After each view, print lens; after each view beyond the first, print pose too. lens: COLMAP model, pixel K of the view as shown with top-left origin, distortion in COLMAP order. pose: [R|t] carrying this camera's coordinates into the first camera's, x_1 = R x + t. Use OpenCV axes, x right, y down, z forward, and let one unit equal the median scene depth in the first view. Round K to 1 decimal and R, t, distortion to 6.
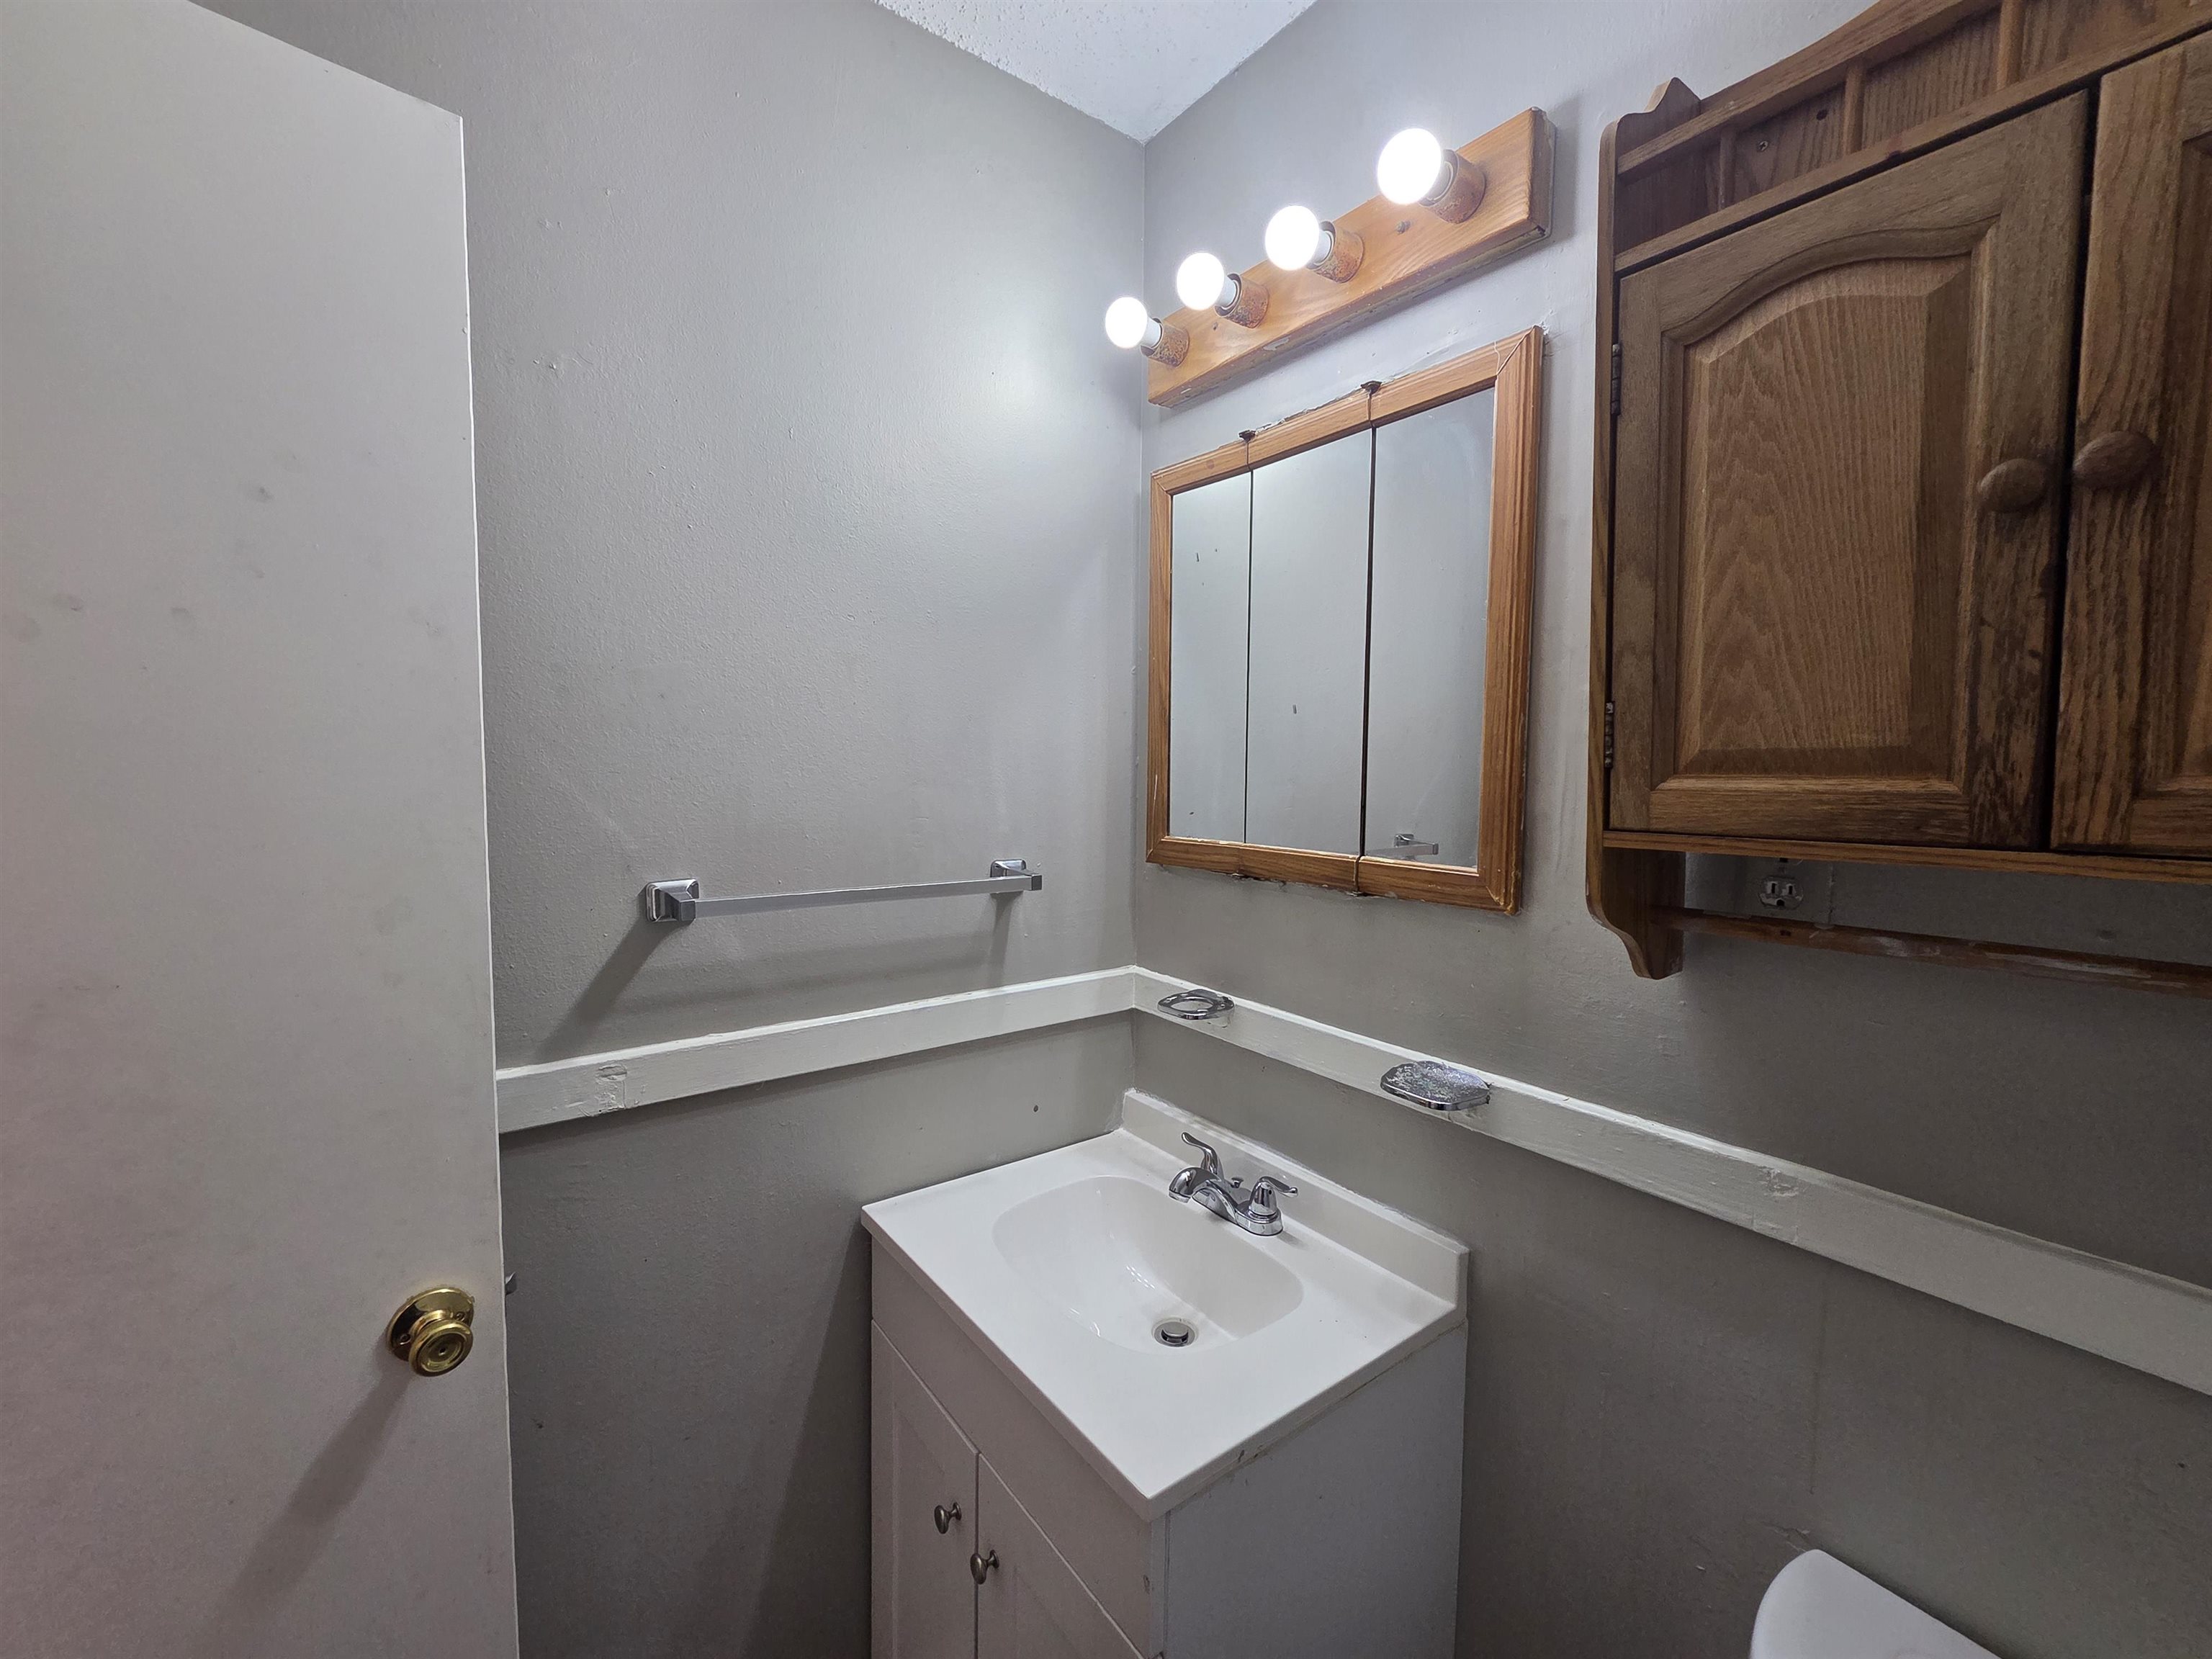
lens RADIAL K [[913.5, 0, 1118.5], [0, 913.5, 823.8], [0, 0, 1]] dist [0.002450, -0.000962]
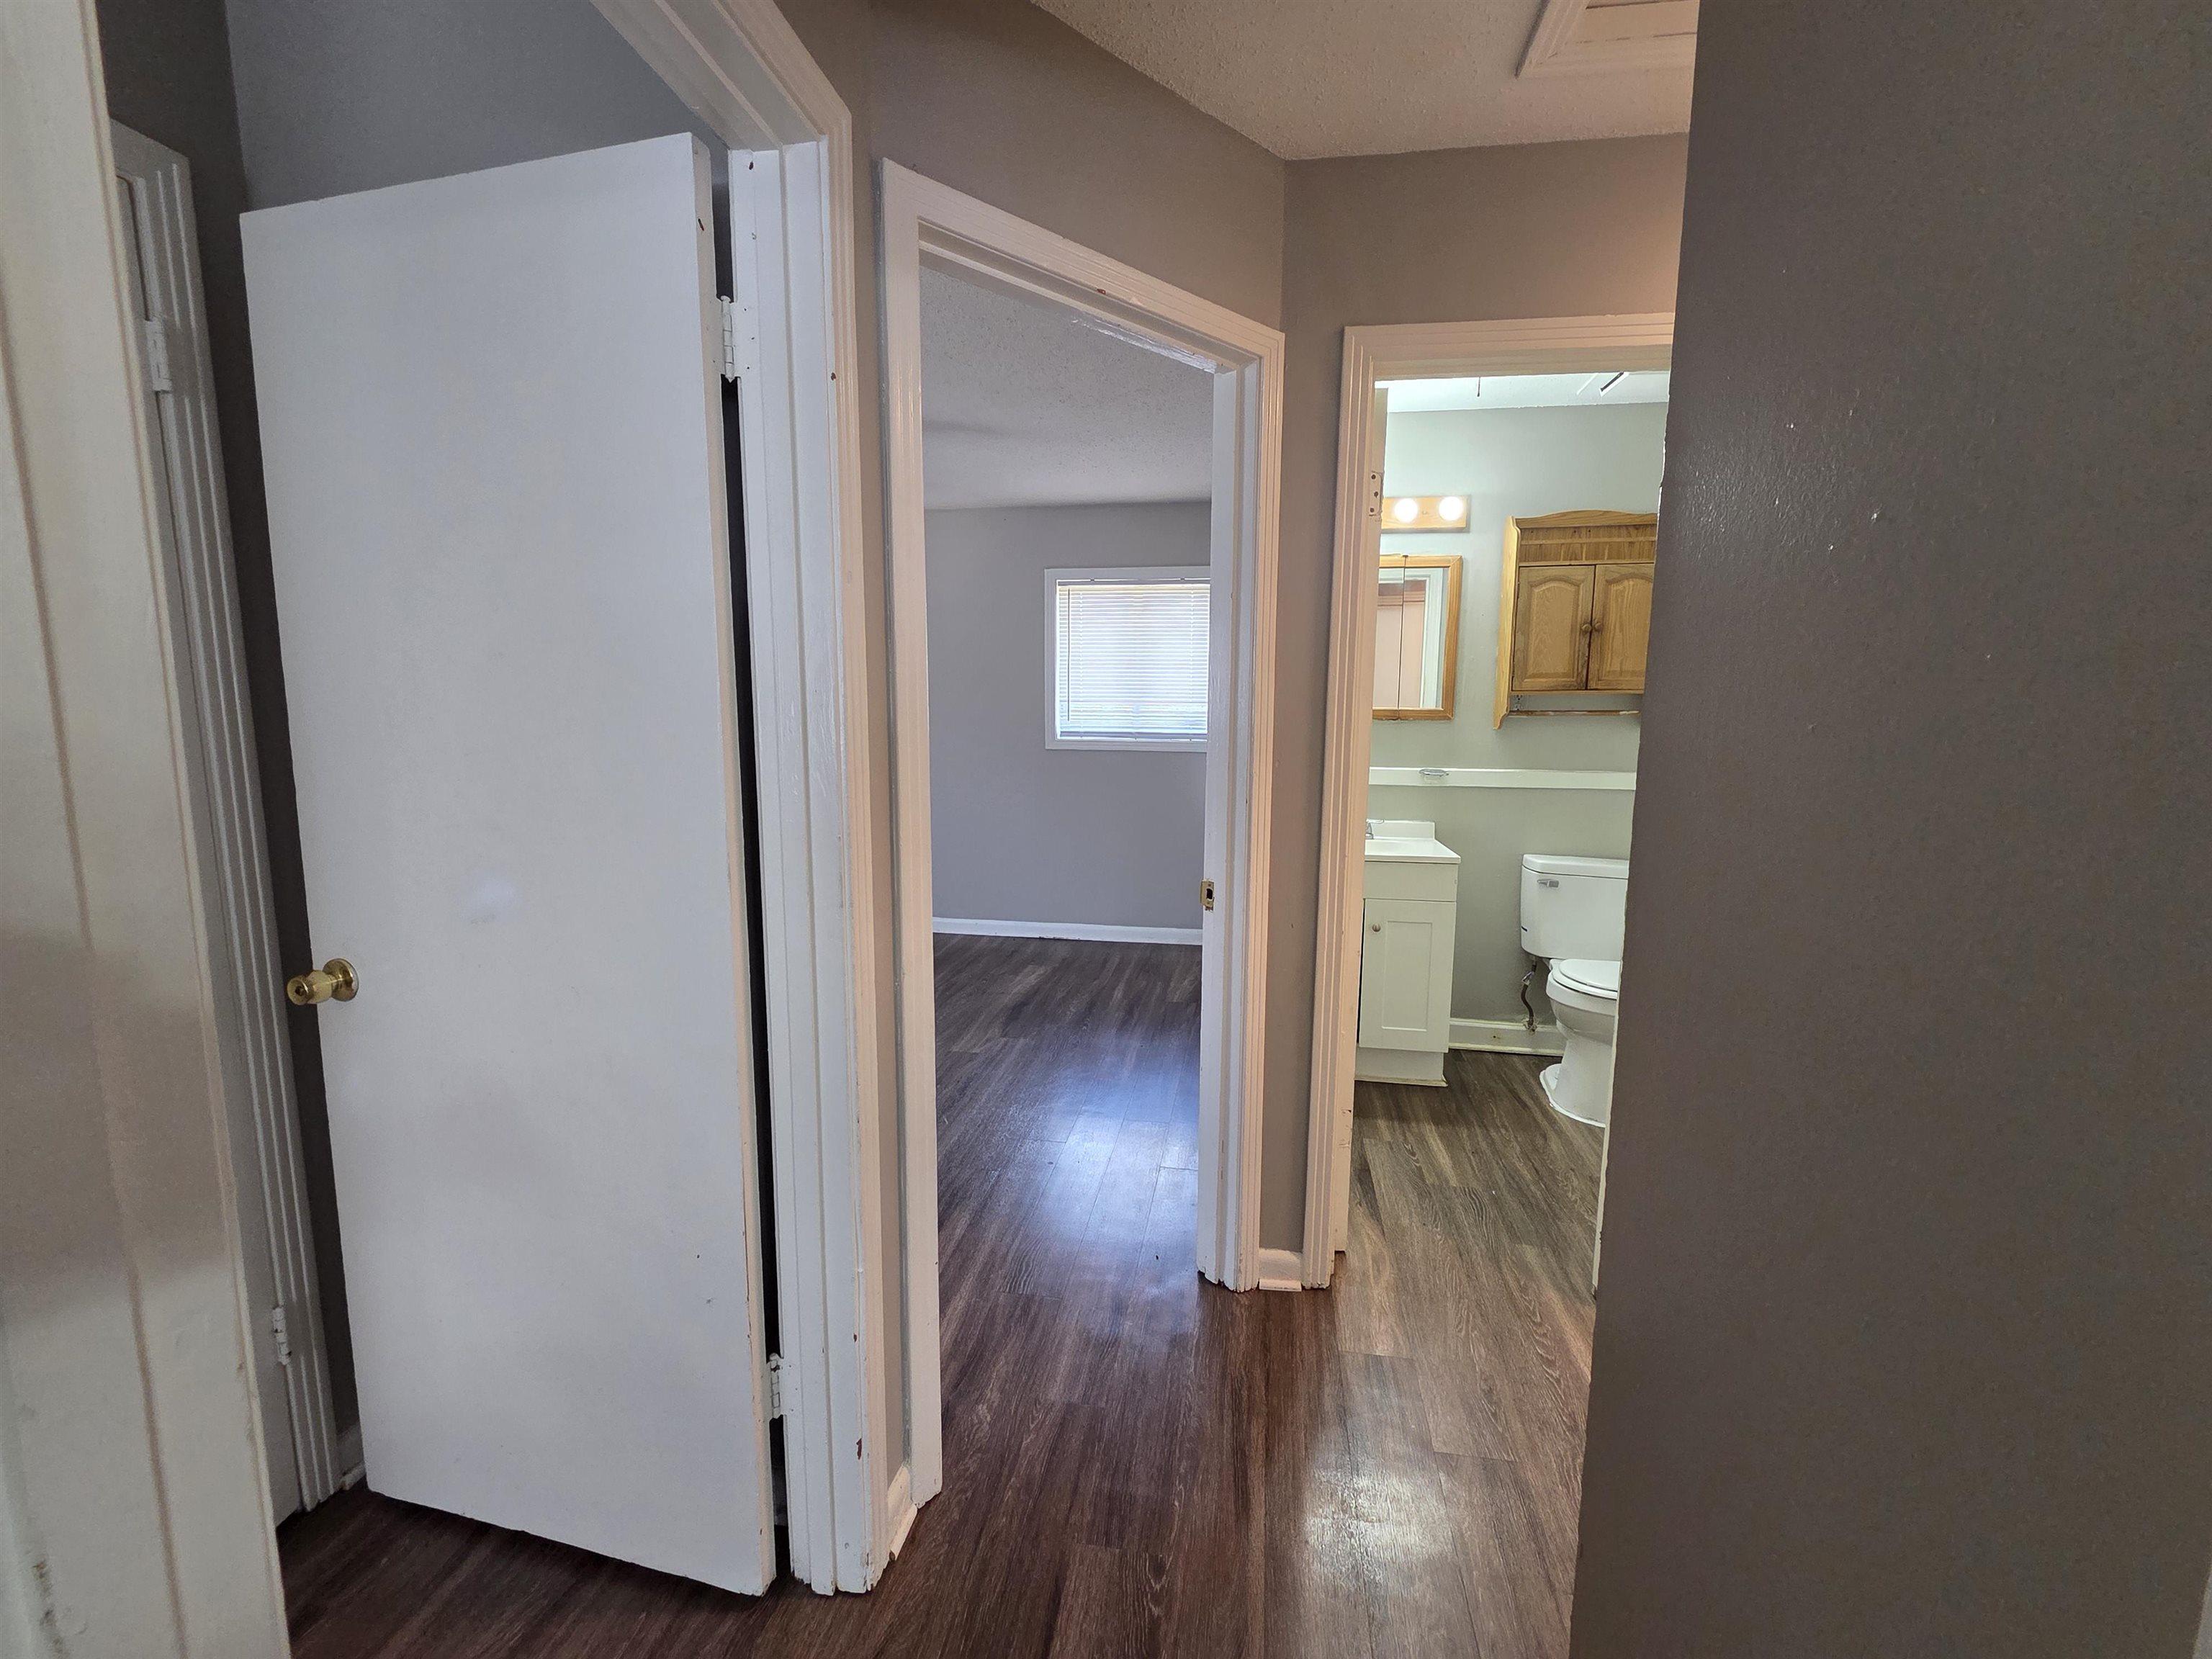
lens RADIAL K [[913.5, 0, 1118.5], [0, 913.5, 823.8], [0, 0, 1]] dist [0.002450, -0.000962]
pose [[0.710575, -0.098718, 0.696662, -4.526061], [0.048494, 0.994626, 0.091477, 0.170218], [-0.701949, -0.031217, 0.711543, -0.944164]]
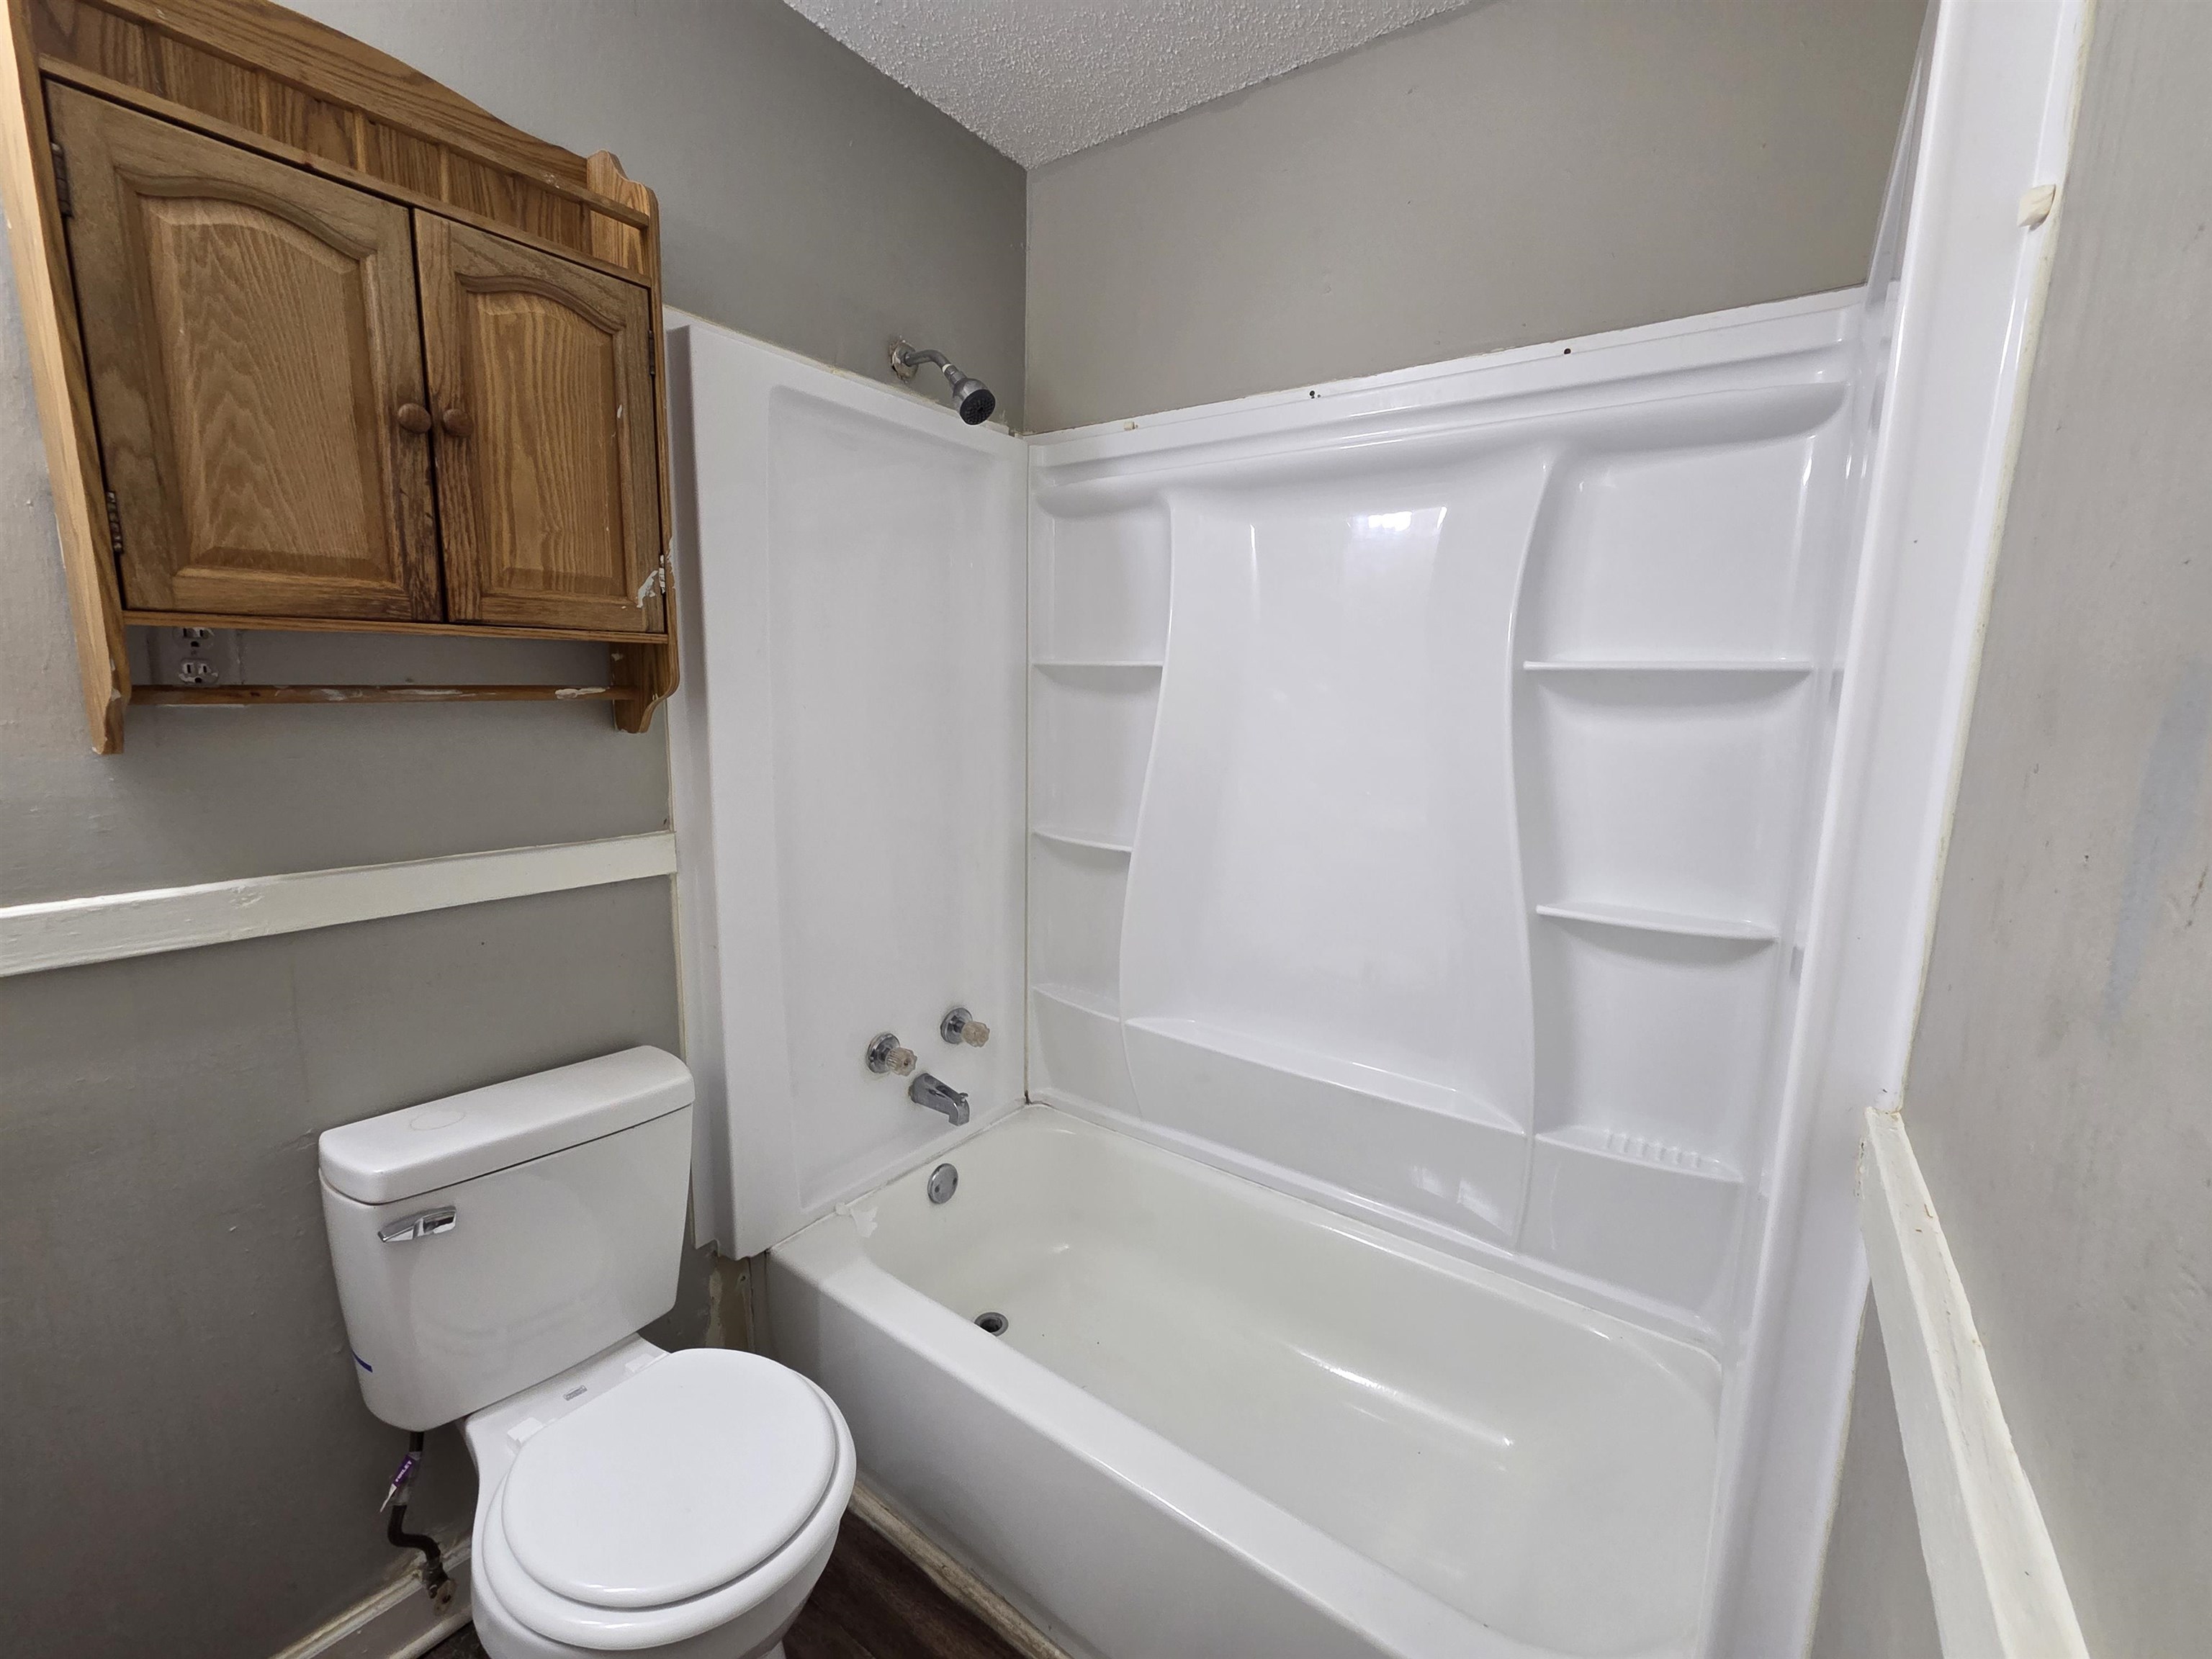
lens RADIAL K [[913.5, 0, 1118.5], [0, 913.5, 823.8], [0, 0, 1]] dist [0.002450, -0.000962]
pose [[-0.300665, -0.157877, 0.940572, -1.072858], [0.041987, 0.983056, 0.178430, 0.133758], [-0.952805, 0.093140, -0.288942, 0.212601]]
